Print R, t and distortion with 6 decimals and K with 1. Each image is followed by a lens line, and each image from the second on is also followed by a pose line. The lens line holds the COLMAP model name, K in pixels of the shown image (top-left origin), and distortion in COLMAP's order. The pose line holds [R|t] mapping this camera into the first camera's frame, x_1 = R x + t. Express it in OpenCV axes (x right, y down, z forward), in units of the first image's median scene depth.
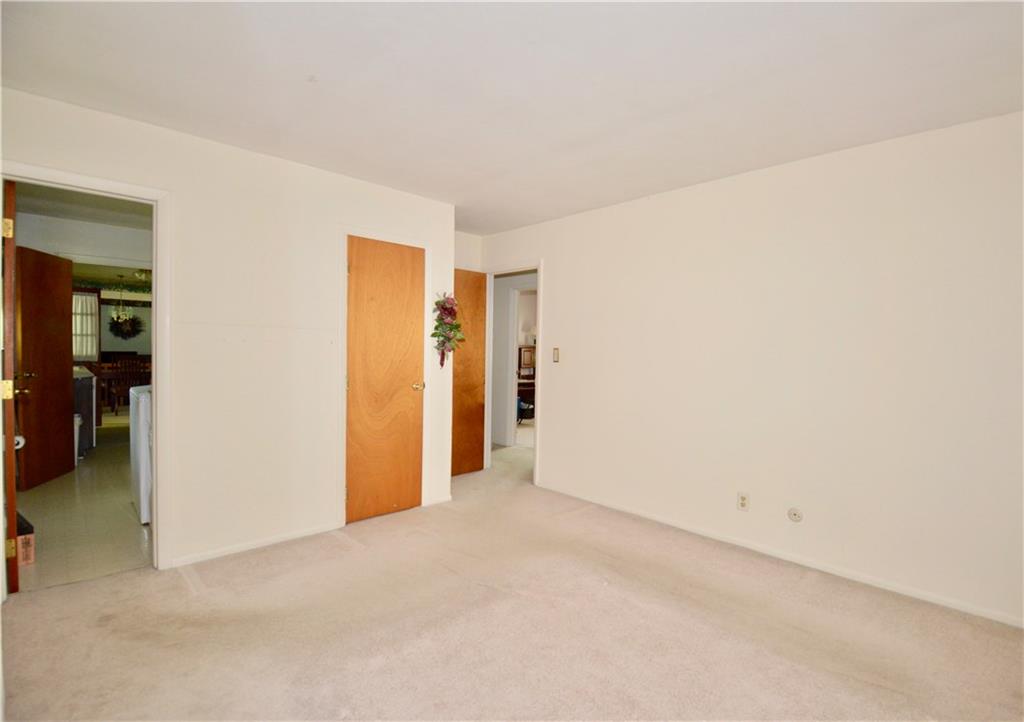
lens RADIAL K [[485.2, 0, 511.4], [0, 485.2, 360.5], [0, 0, 1]] dist [-0.000718, -0.000080]
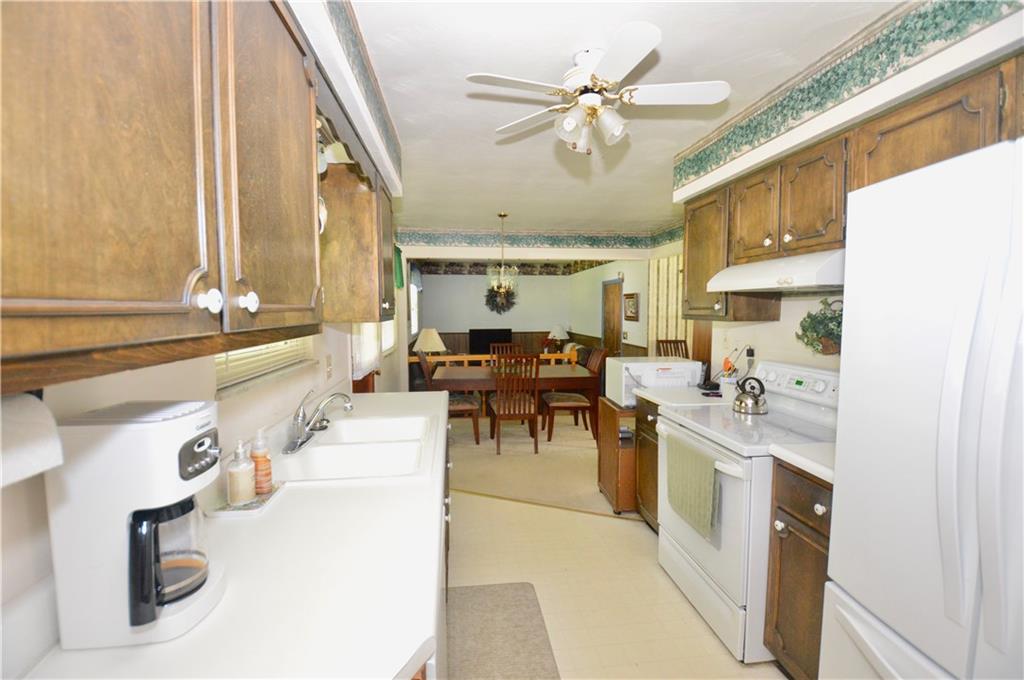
lens RADIAL K [[455.4, 0, 511.9], [0, 455.4, 338.9], [0, 0, 1]] dist [-0.014427, -0.002314]
pose [[0.808153, 0.017187, -0.588722, -0.336033], [0.005855, 0.999290, 0.037211, -0.031713], [0.588944, -0.033519, 0.807478, 0.398074]]
